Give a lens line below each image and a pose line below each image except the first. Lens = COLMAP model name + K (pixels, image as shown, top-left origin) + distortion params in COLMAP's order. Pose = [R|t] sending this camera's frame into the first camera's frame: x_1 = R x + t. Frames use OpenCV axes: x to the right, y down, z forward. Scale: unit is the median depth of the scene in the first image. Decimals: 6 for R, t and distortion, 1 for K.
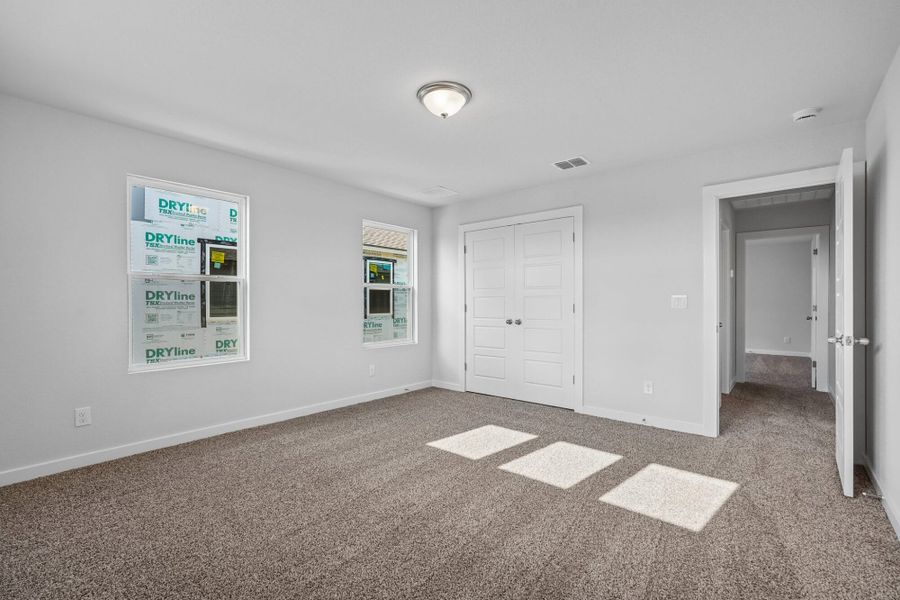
lens RADIAL K [[402.9, 0, 445.8], [0, 402.9, 298.6], [0, 0, 1]] dist [-0.005437, 0.002974]
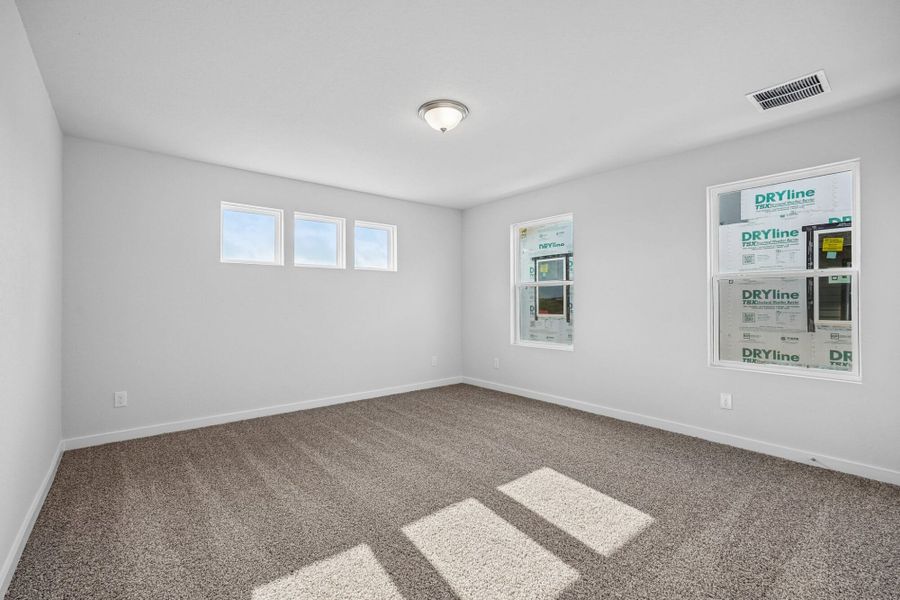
lens RADIAL K [[402.9, 0, 445.8], [0, 402.9, 303.5], [0, 0, 1]] dist [-0.005437, 0.002974]
pose [[-0.171573, 0.004104, -0.985163, 0.363152], [0.009769, 0.999949, 0.002464, 0.003684], [0.985123, -0.009201, -0.171604, 0.410469]]
